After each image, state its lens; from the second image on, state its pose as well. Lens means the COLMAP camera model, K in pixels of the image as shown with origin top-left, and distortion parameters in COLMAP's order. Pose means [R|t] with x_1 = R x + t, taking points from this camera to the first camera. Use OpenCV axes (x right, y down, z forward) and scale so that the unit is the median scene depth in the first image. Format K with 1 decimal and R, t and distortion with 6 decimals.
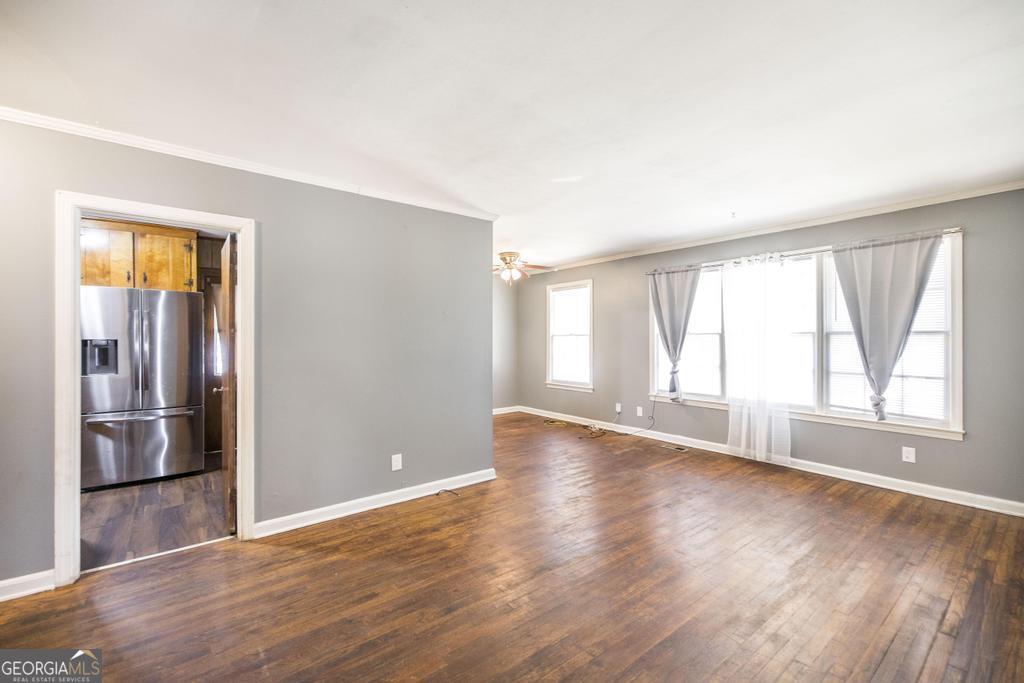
lens RADIAL K [[435.8, 0, 523.3], [0, 435.8, 335.2], [0, 0, 1]] dist [0.004499, -0.000734]
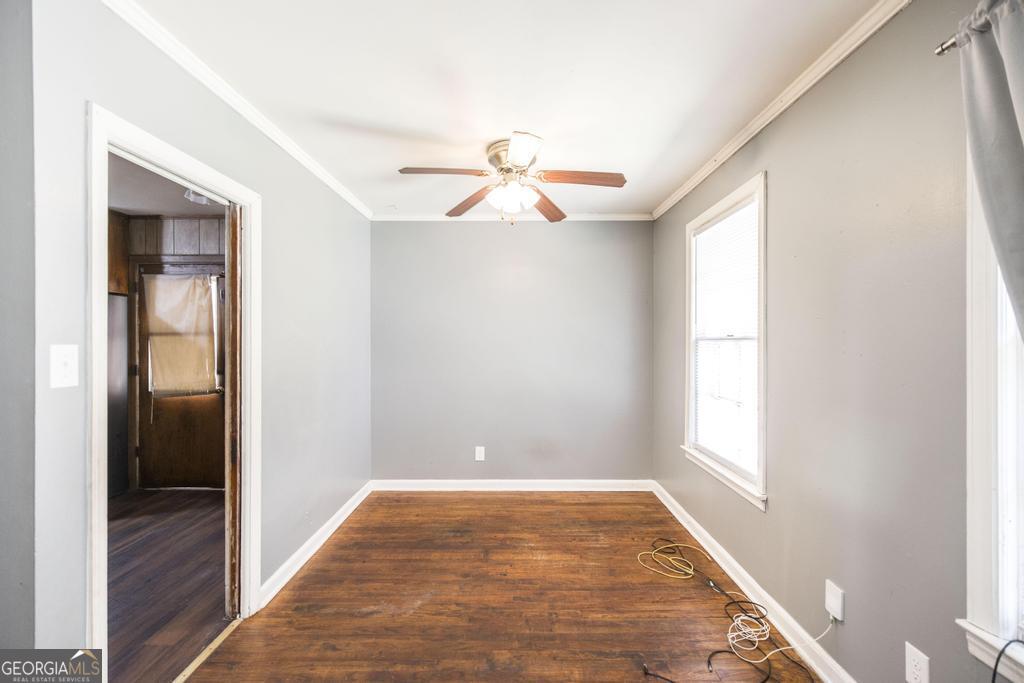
lens RADIAL K [[435.8, 0, 517.1], [0, 435.8, 338.8], [0, 0, 1]] dist [0.004499, -0.000734]
pose [[0.772707, -0.001637, -0.634761, 0.346164], [0.004818, 0.999983, 0.003287, -0.002821], [0.634744, -0.005598, 0.772702, 0.948538]]
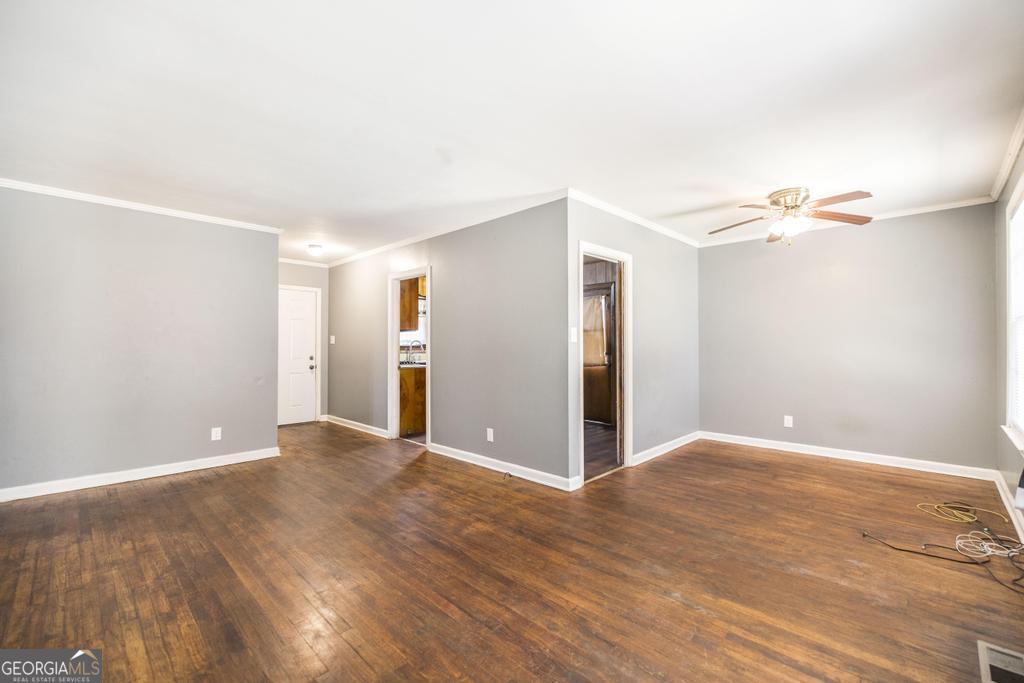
lens RADIAL K [[435.8, 0, 510.9], [0, 435.8, 345.5], [0, 0, 1]] dist [0.004499, -0.000734]
pose [[0.105749, 0.001144, -0.994392, 0.759329], [0.009961, 0.999948, 0.002210, 0.033397], [0.994343, -0.010139, 0.105732, 0.767955]]
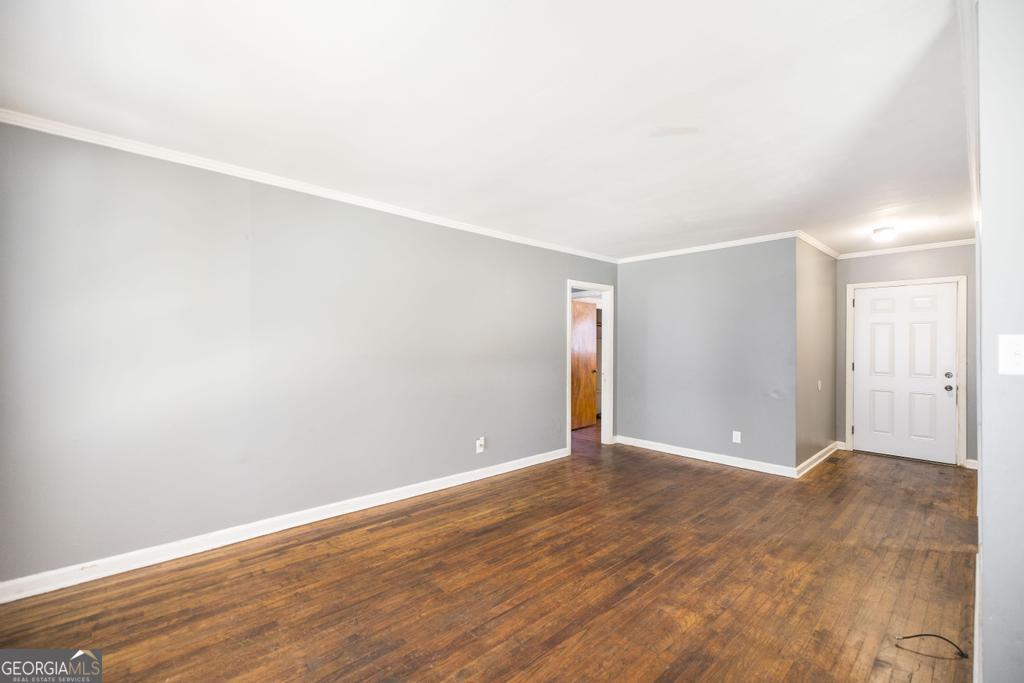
lens RADIAL K [[435.8, 0, 518.5], [0, 435.8, 345.5], [0, 0, 1]] dist [0.004499, -0.000734]
pose [[-0.998097, -0.004261, -0.061518, 0.299383], [-0.003705, 0.999951, -0.009151, 0.013340], [0.061554, -0.008906, -0.998064, 1.273270]]
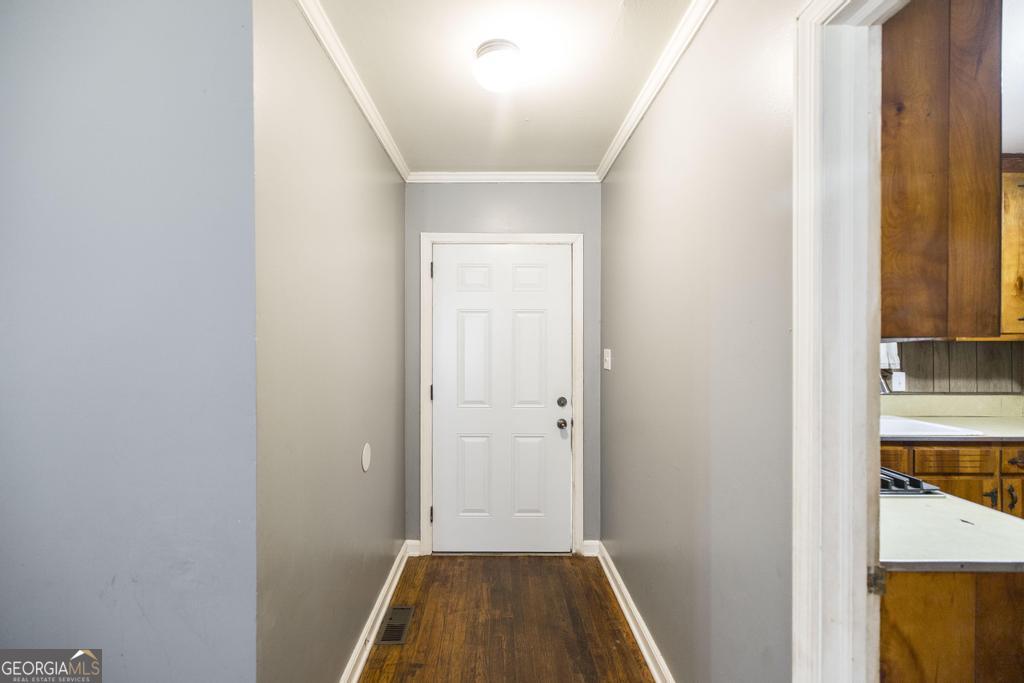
lens RADIAL K [[435.8, 0, 503.4], [0, 435.8, 344.1], [0, 0, 1]] dist [0.004499, -0.000734]
pose [[-0.638201, 0.003790, -0.769860, -0.308096], [0.008024, 0.999966, -0.001730, -0.011637], [0.769828, -0.007281, -0.638210, 0.574045]]
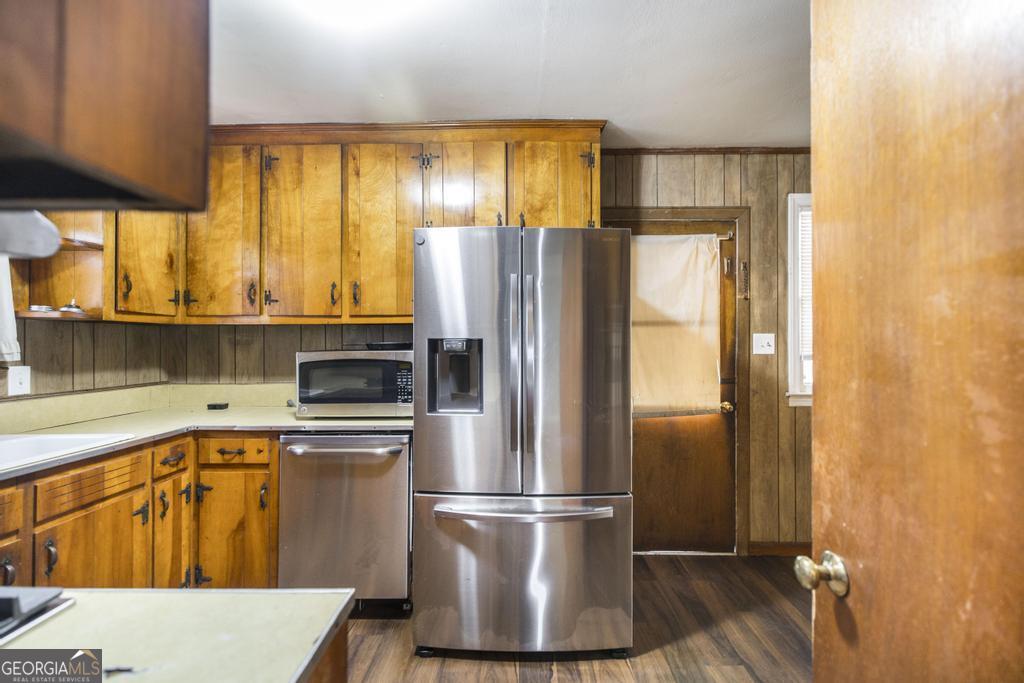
lens RADIAL K [[435.8, 0, 516.1], [0, 435.8, 340.0], [0, 0, 1]] dist [0.004499, -0.000734]
pose [[0.761879, -0.003337, -0.647711, -0.537273], [0.002560, 0.999994, -0.002140, 0.010616], [0.647714, -0.000028, 0.761883, 0.600463]]
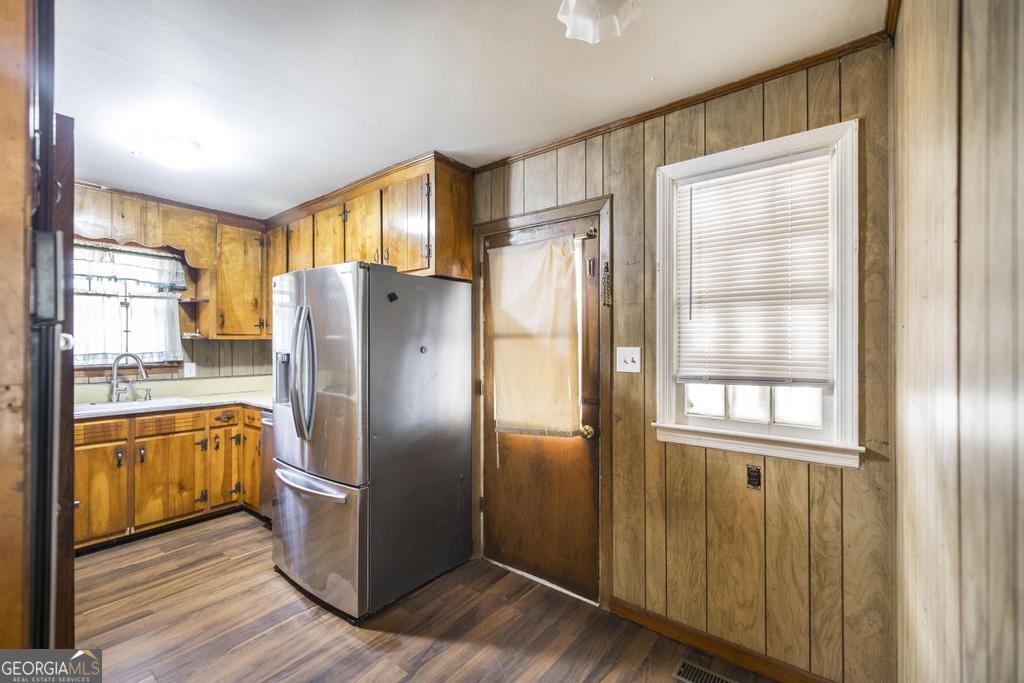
lens RADIAL K [[435.8, 0, 507.9], [0, 435.8, 342.0], [0, 0, 1]] dist [0.004499, -0.000734]
pose [[0.211932, 0.001523, -0.977283, -0.211596], [0.004338, 0.999987, 0.002499, -0.006558], [0.977275, -0.004769, 0.211922, 1.051907]]
